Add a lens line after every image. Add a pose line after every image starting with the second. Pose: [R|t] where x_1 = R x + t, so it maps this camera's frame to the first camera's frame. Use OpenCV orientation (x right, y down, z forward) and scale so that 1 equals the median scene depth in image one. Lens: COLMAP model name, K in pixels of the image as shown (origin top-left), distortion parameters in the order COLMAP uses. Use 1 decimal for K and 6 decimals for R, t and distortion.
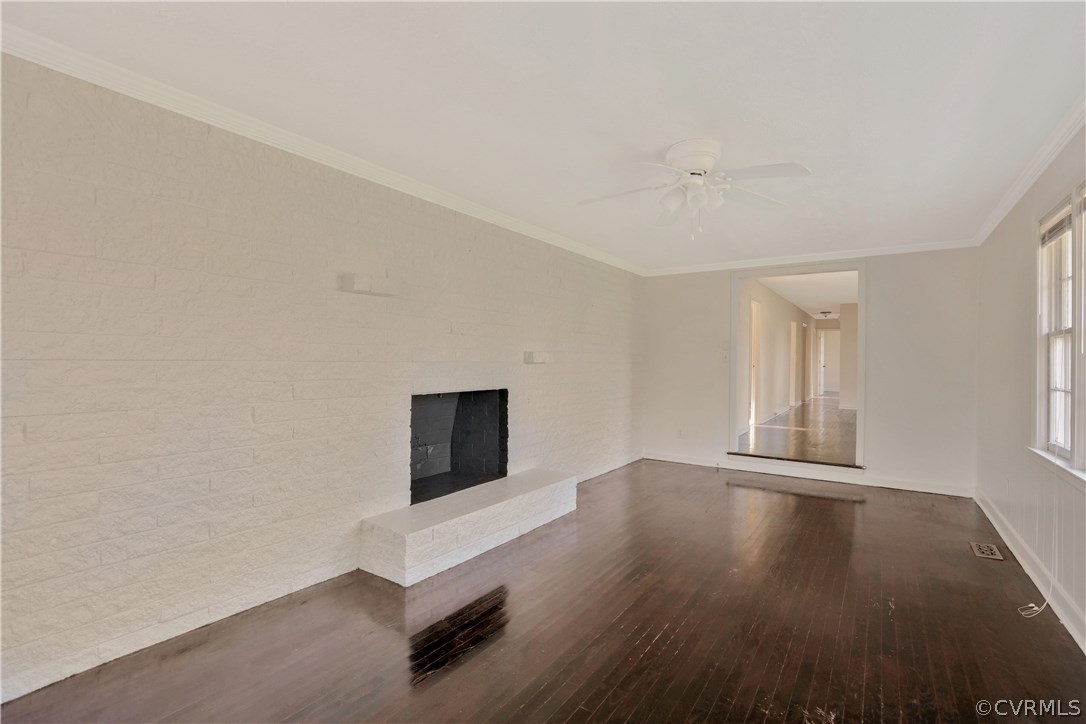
lens RADIAL K [[497.9, 0, 544.0], [0, 497.9, 362.5], [0, 0, 1]] dist [-0.041044, 0.012773]
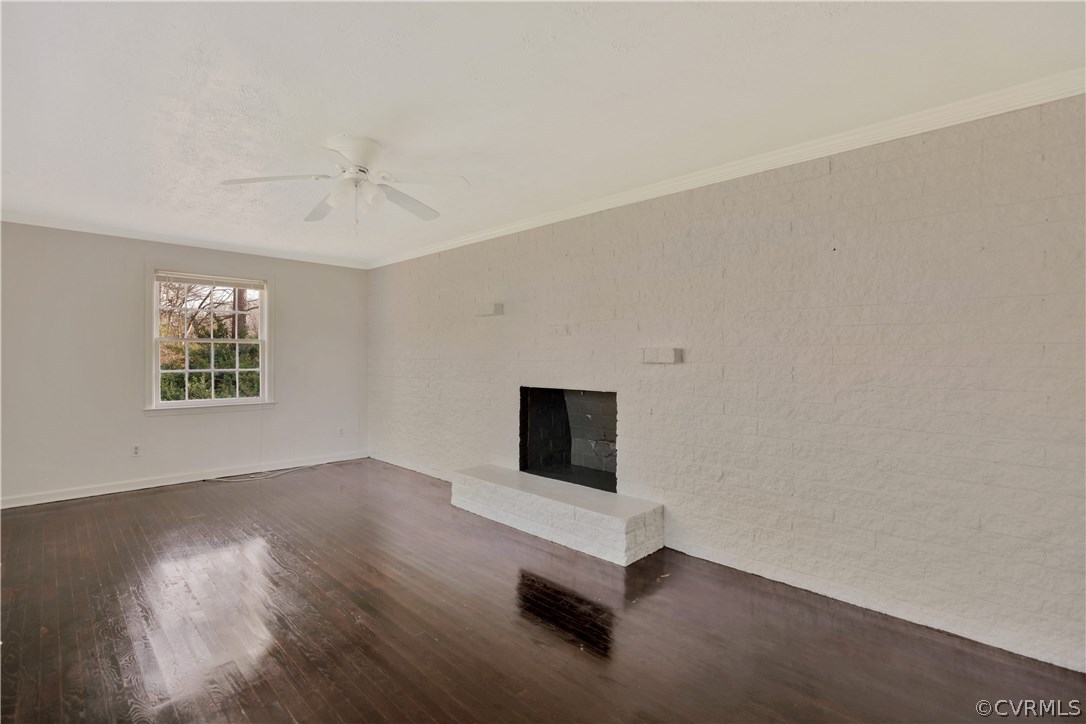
lens RADIAL K [[497.9, 0, 544.0], [0, 497.9, 362.5], [0, 0, 1]] dist [-0.041044, 0.012773]
pose [[-0.178269, -0.000463, -0.983982, 0.968558], [-0.007746, 0.999970, 0.000933, 0.001034], [0.983951, 0.007788, -0.178267, 1.242634]]
